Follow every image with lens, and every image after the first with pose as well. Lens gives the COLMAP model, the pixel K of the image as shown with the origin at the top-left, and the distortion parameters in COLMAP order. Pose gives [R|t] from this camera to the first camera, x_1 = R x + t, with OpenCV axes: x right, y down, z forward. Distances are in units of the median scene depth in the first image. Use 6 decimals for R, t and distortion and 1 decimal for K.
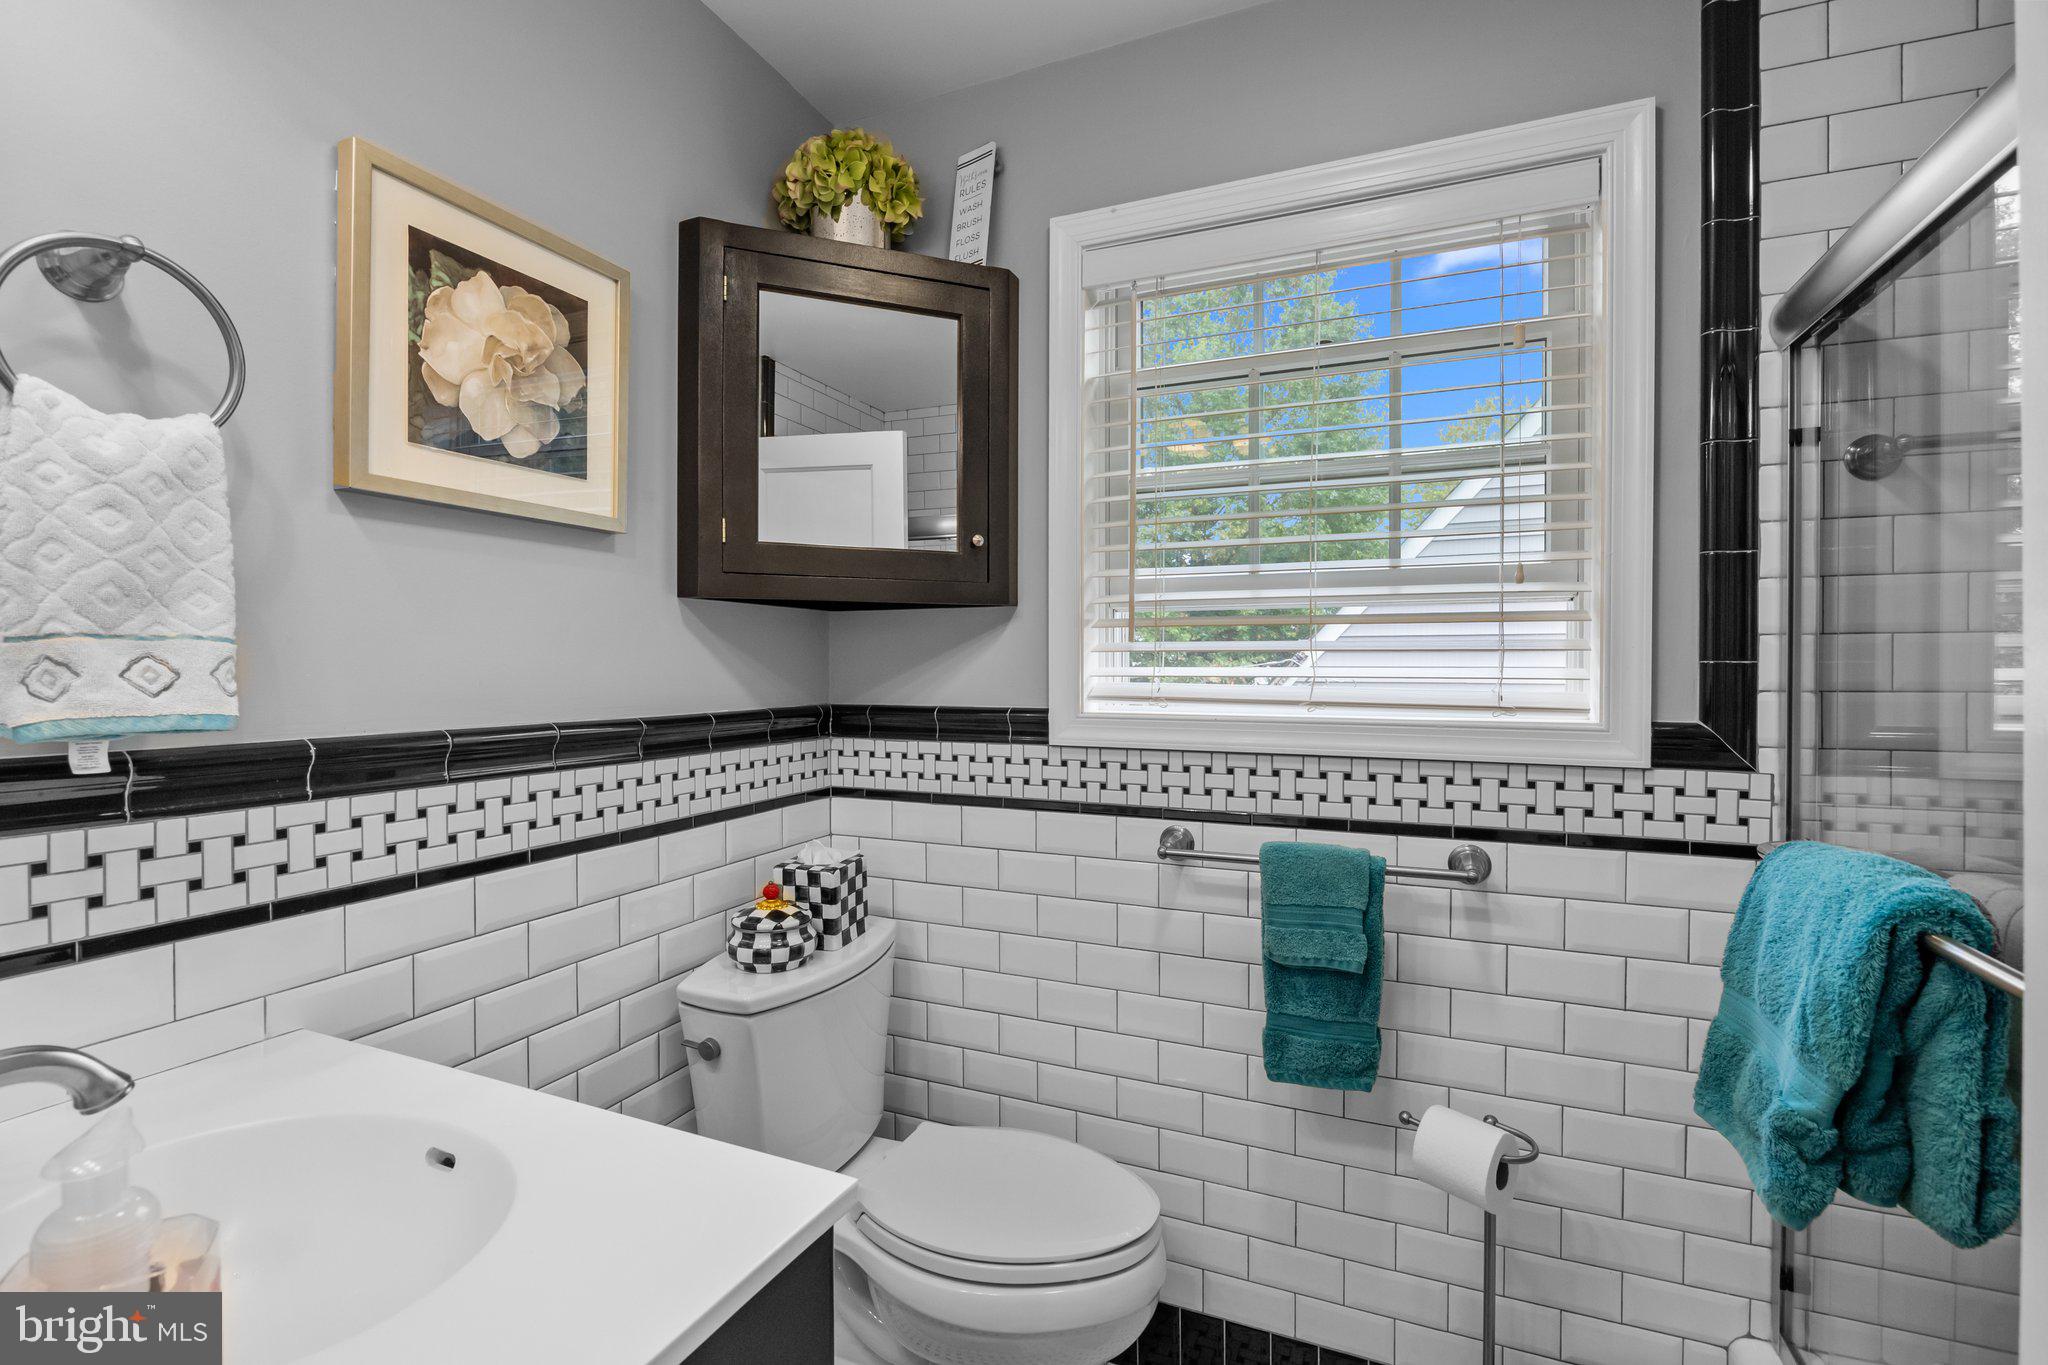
lens RADIAL K [[933.8, 0, 1026.6], [0, 933.8, 672.7], [0, 0, 1]] dist [0.000058, 0.000184]
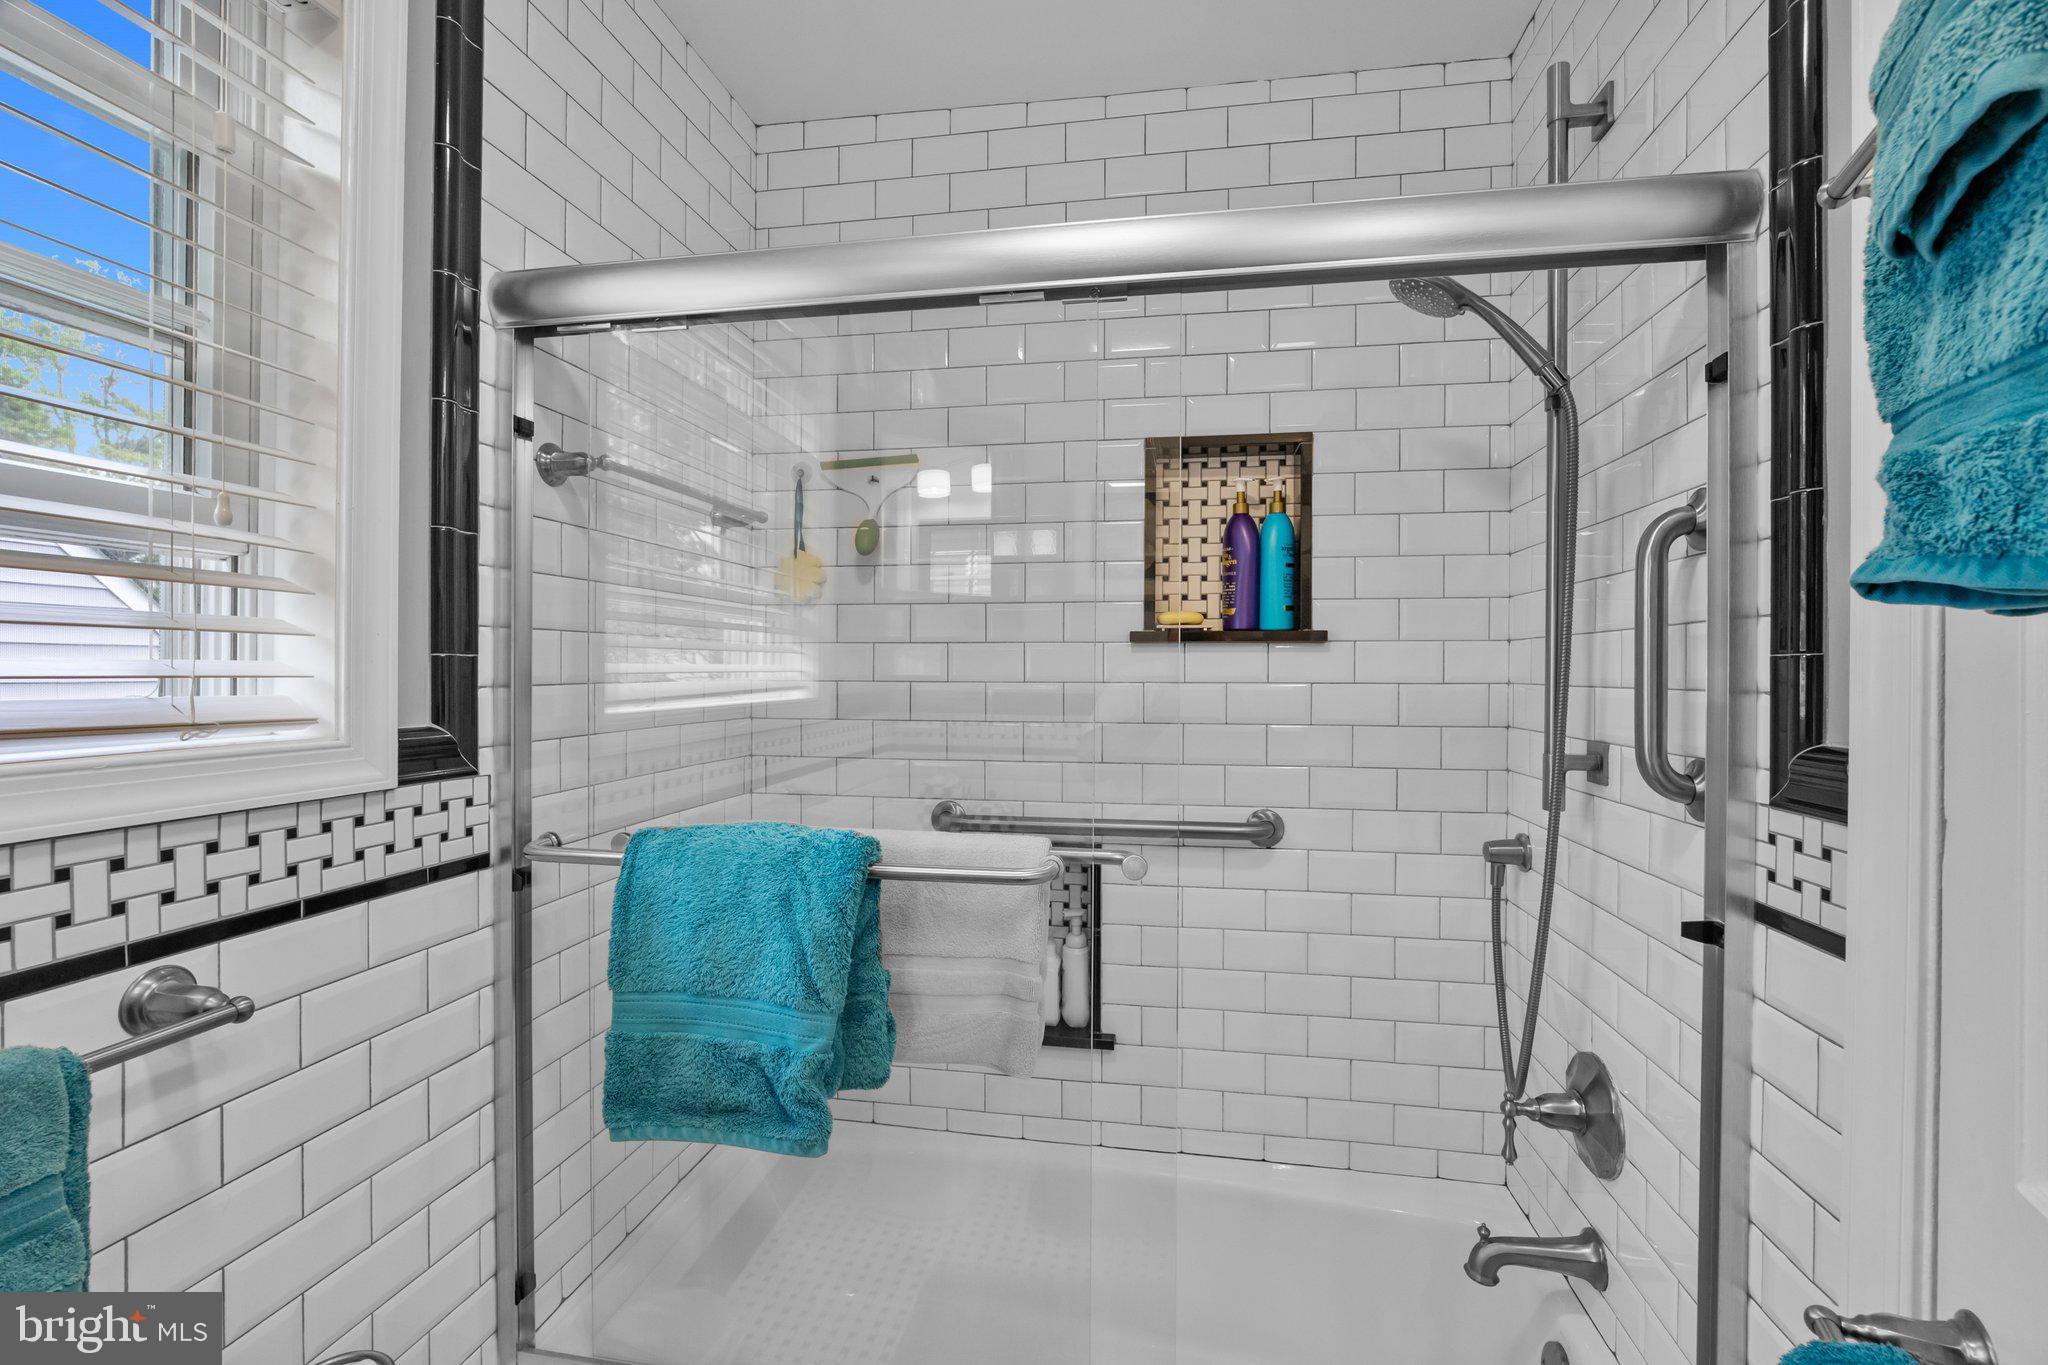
lens RADIAL K [[911.1, 0, 1029.5], [0, 911.1, 672.7], [0, 0, 1]] dist [-0.000122, 0.000180]
pose [[-0.233658, -0.007338, 0.972291, -0.214679], [0.000645, 0.999970, 0.007702, -0.001369], [-0.972319, 0.002426, -0.233647, 0.664530]]
